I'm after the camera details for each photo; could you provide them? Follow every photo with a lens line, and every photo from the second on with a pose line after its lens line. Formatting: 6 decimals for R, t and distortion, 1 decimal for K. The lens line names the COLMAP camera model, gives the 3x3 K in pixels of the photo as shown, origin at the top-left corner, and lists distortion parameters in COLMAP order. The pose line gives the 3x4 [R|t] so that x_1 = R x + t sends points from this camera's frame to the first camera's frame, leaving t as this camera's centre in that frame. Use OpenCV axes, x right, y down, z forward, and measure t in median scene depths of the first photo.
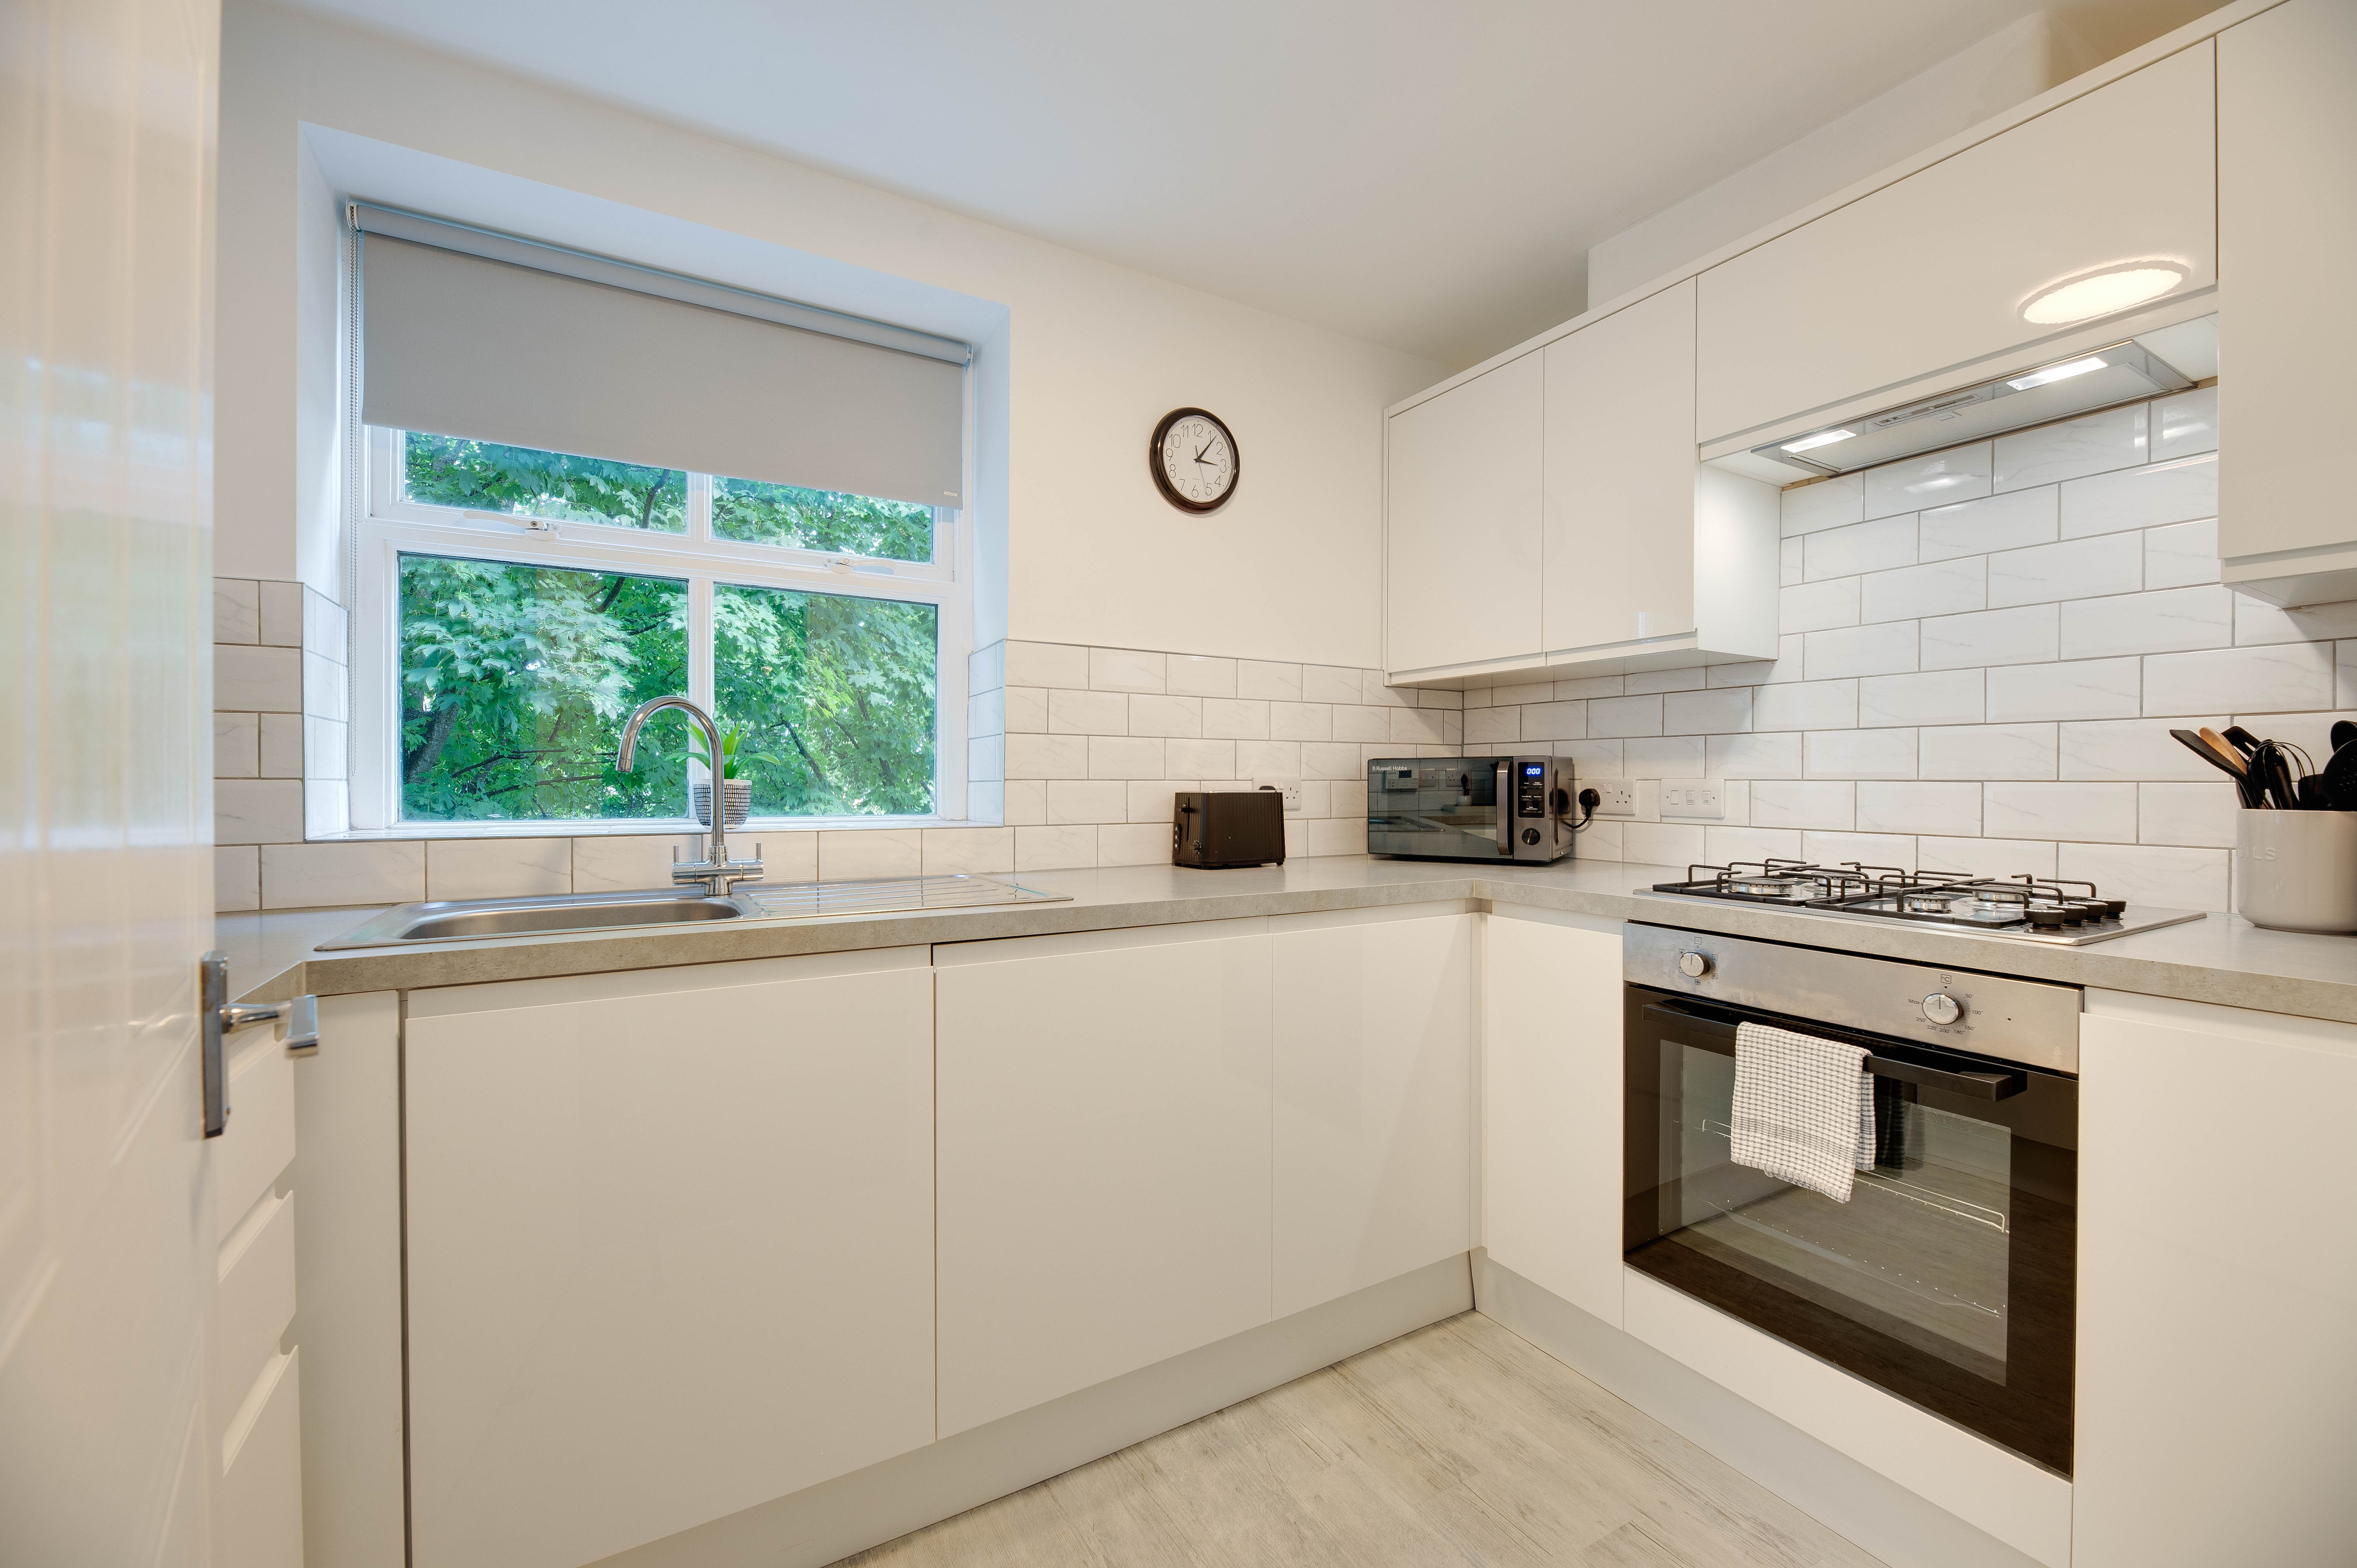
lens RADIAL K [[958.9, 0, 1202.9], [0, 958.9, 776.0], [0, 0, 1]] dist [0.001281, 0.000066]
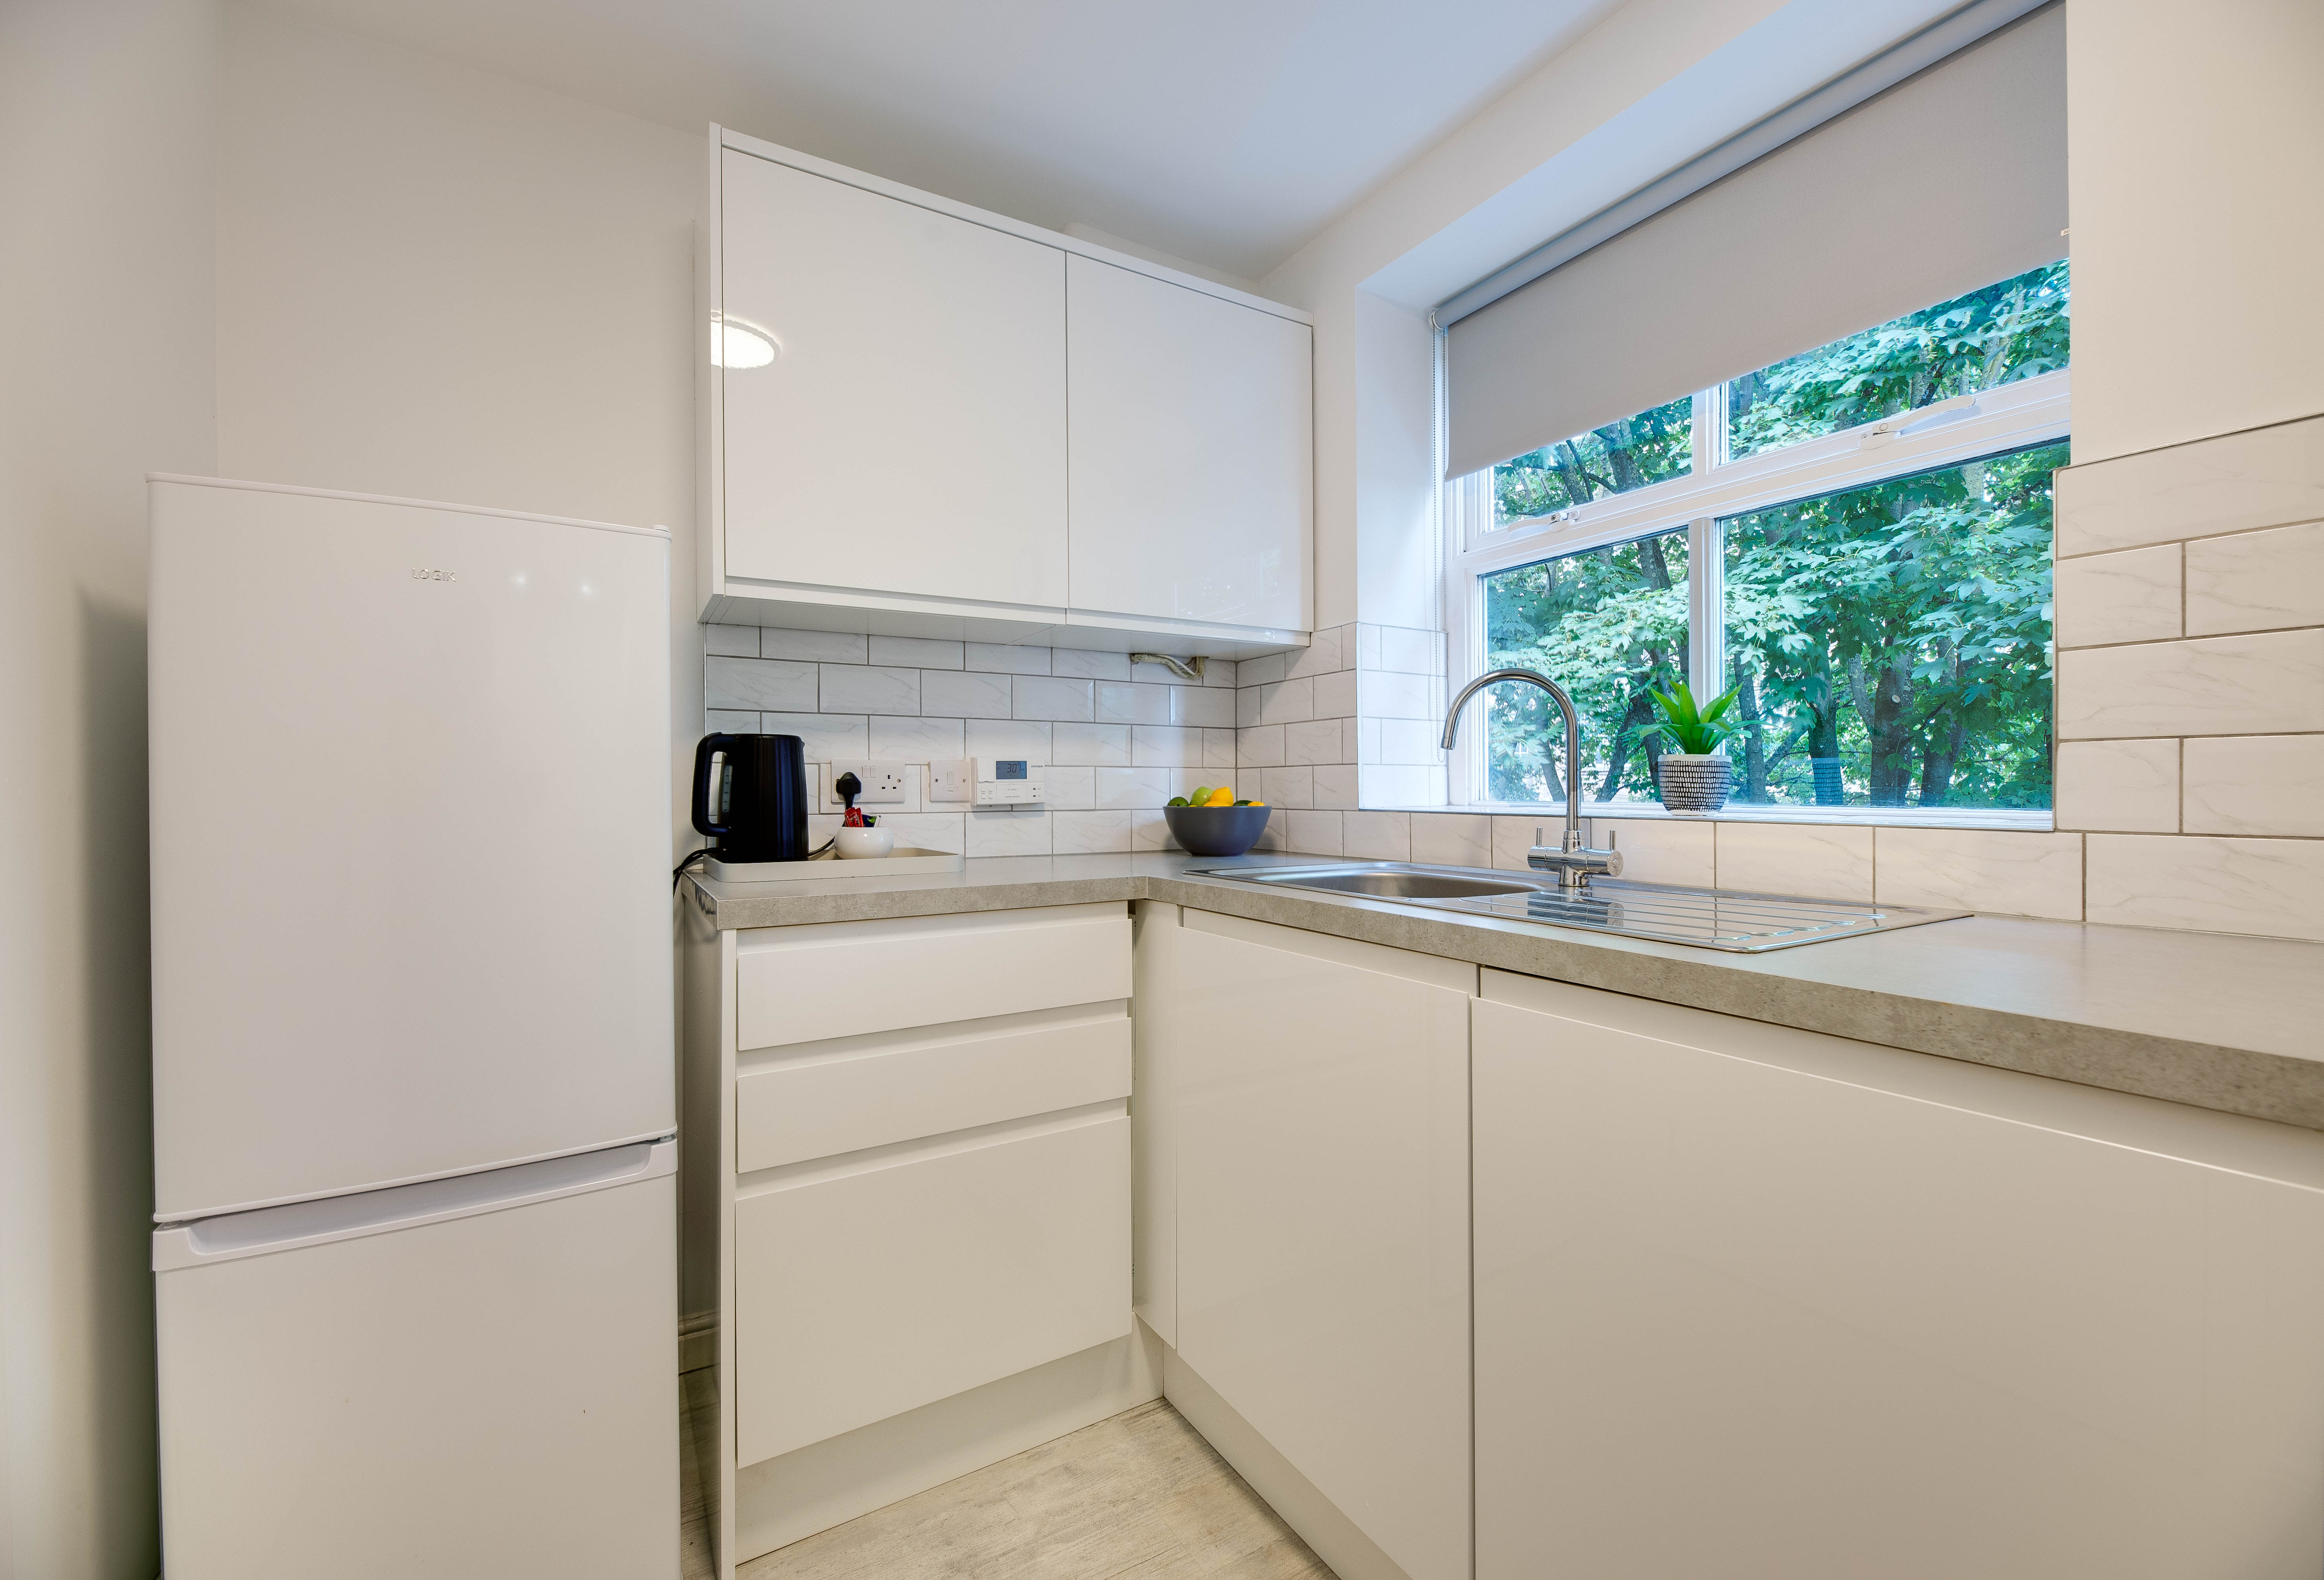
lens RADIAL K [[942.0, 0, 1162.0], [0, 942.0, 790.0], [0, 0, 1]] dist [-0.000967, -0.000077]
pose [[0.002477, 0.004165, -0.999988, 0.349423], [0.007148, 0.999966, 0.004183, 0.028844], [0.999971, -0.007159, 0.002447, 0.610213]]
